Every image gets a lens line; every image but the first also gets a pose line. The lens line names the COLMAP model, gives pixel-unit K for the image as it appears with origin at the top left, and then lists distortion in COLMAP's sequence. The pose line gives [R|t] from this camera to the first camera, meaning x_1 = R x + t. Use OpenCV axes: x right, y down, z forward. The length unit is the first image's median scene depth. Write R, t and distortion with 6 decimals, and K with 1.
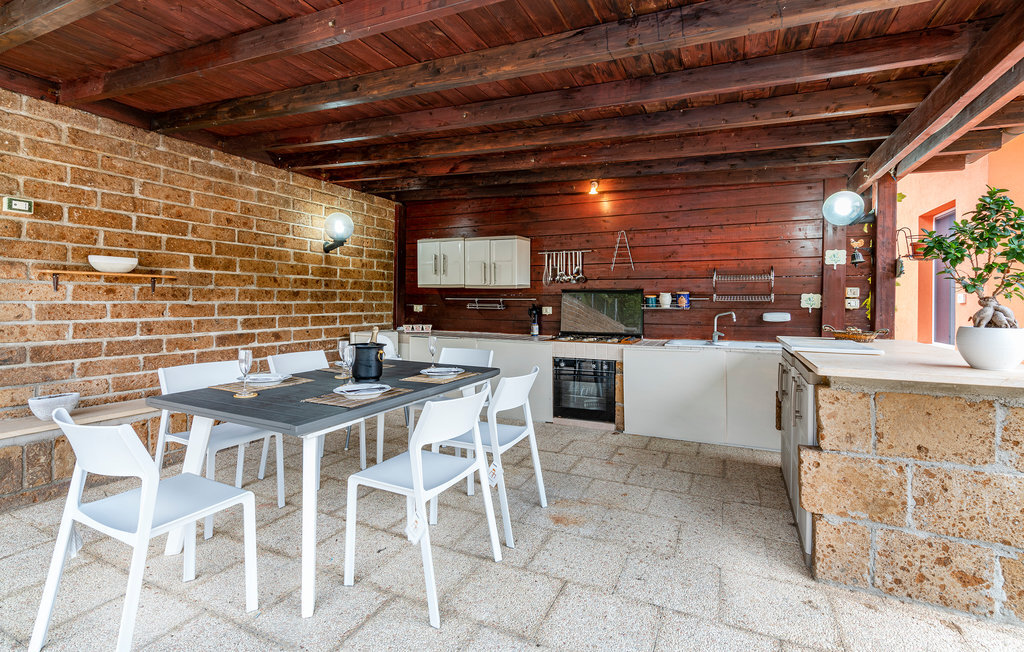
lens RADIAL K [[464.1, 0, 512.0], [0, 464.1, 326.0], [0, 0, 1]] dist [-0.000303, 0.000289]
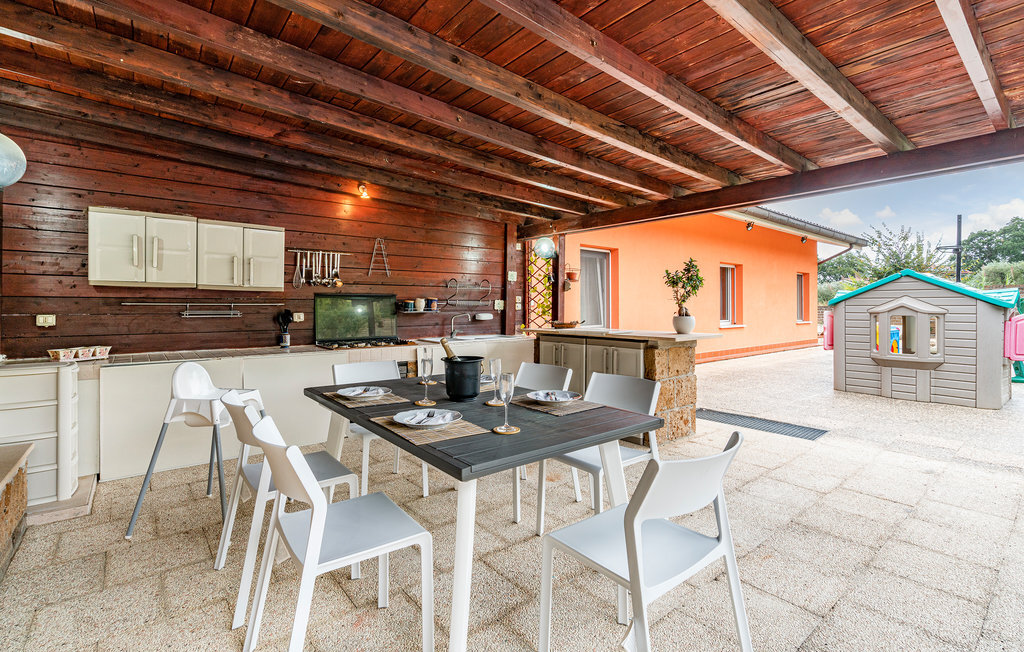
lens RADIAL K [[464.1, 0, 512.0], [0, 464.1, 326.0], [0, 0, 1]] dist [-0.000303, 0.000289]
pose [[0.433974, -0.045493, 0.899776, -0.559227], [0.051732, 0.998335, 0.025525, -0.019384], [-0.899439, 0.035470, 0.435605, 0.276166]]
